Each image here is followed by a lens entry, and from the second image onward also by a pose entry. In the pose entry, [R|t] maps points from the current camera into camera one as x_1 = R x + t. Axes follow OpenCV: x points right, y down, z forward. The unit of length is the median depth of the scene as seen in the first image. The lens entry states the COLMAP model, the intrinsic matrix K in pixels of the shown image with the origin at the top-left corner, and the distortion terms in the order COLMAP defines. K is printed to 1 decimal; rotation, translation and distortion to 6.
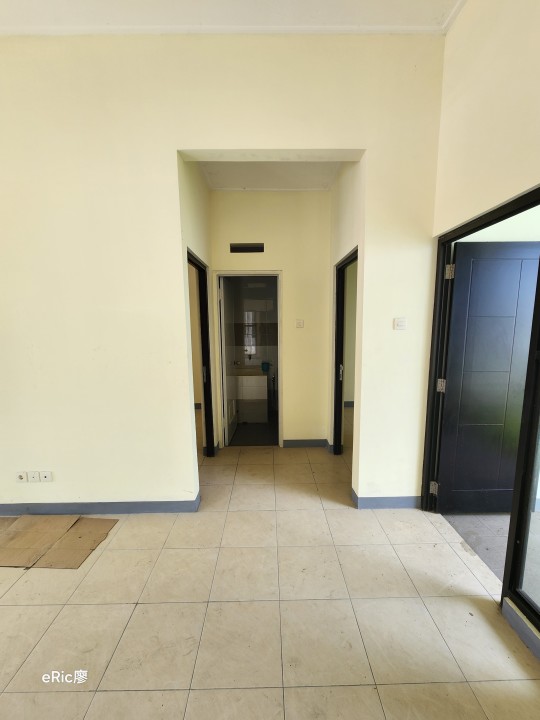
lens RADIAL K [[297.1, 0, 270.4], [0, 297.1, 362.9], [0, 0, 1]] dist [-0.000247, 0.000016]
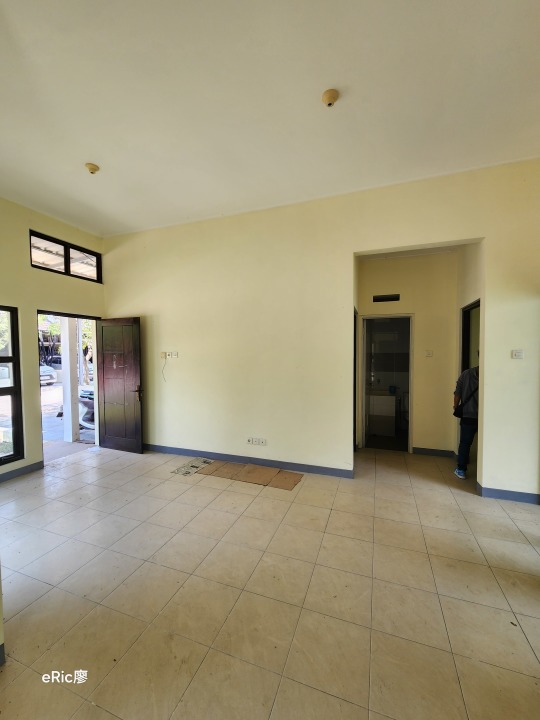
lens RADIAL K [[297.1, 0, 270.4], [0, 297.1, 362.9], [0, 0, 1]] dist [-0.000247, 0.000016]
pose [[0.936305, 0.020050, -0.350616, -0.127138], [-0.054028, 0.994708, -0.087394, 0.077857], [0.347008, 0.100771, 0.932433, -0.589123]]
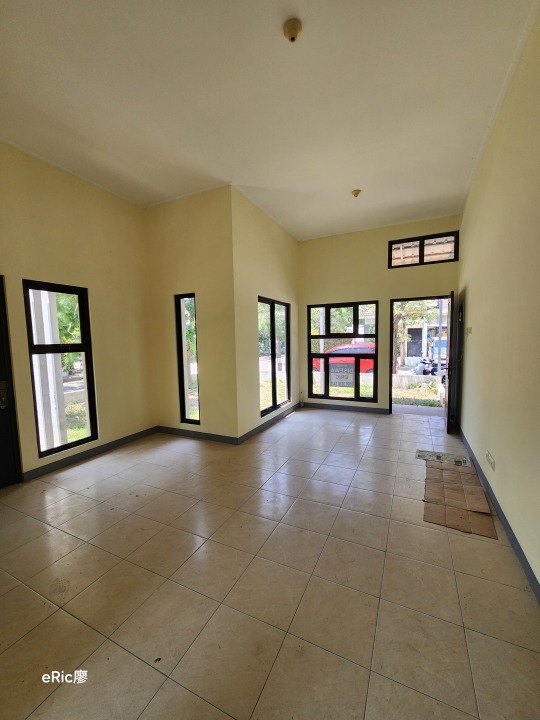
lens RADIAL K [[297.1, 0, 270.4], [0, 297.1, 362.9], [0, 0, 1]] dist [-0.000247, 0.000016]
pose [[-0.447606, 0.093934, -0.889284, 0.528854], [-0.099121, 0.983128, 0.153737, -0.065475], [0.888720, 0.156960, -0.430743, 0.667472]]
